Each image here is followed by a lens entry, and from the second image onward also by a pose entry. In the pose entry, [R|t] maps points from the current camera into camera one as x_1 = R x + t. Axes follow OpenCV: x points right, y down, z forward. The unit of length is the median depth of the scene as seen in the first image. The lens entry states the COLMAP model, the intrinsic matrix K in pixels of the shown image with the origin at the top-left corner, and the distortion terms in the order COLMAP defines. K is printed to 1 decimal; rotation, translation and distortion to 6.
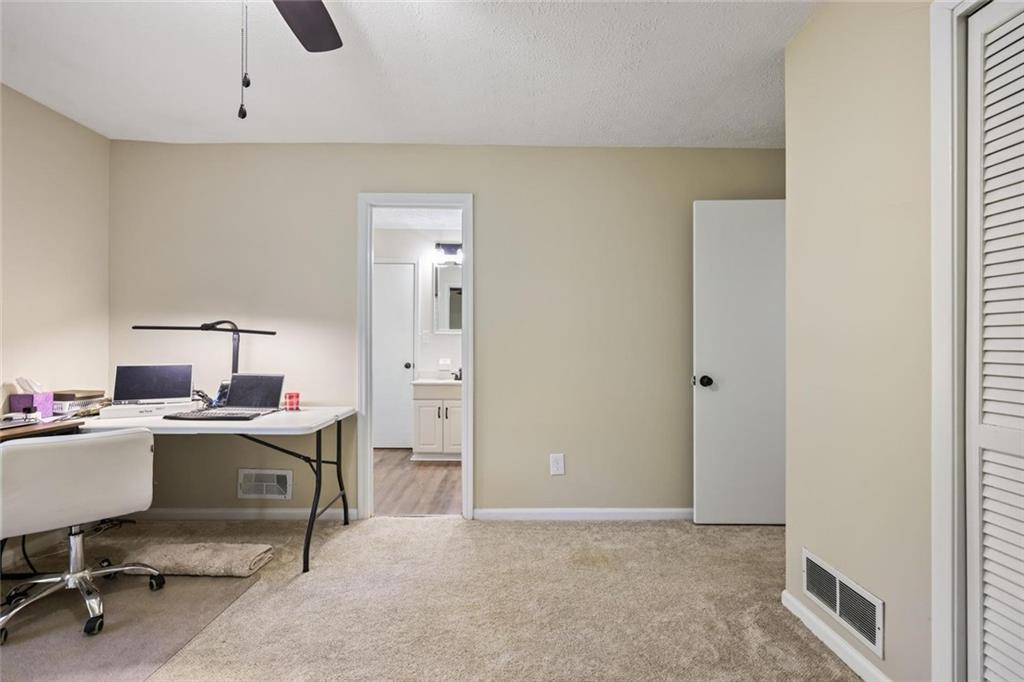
lens RADIAL K [[459.9, 0, 507.5], [0, 459.9, 345.2], [0, 0, 1]] dist [0.003349, 0.000409]
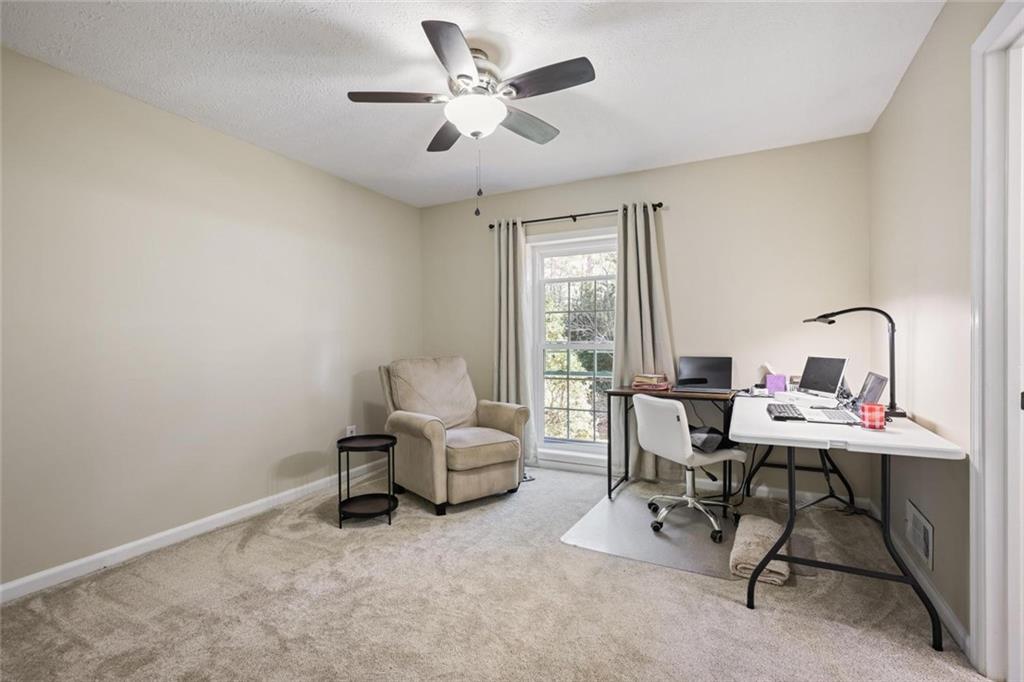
lens RADIAL K [[459.9, 0, 511.4], [0, 459.9, 341.4], [0, 0, 1]] dist [0.003349, 0.000409]
pose [[-0.461359, 0.008883, -0.887169, 0.447108], [0.016556, 0.999862, 0.001402, -0.004543], [0.887059, -0.014041, -0.461442, 0.886009]]
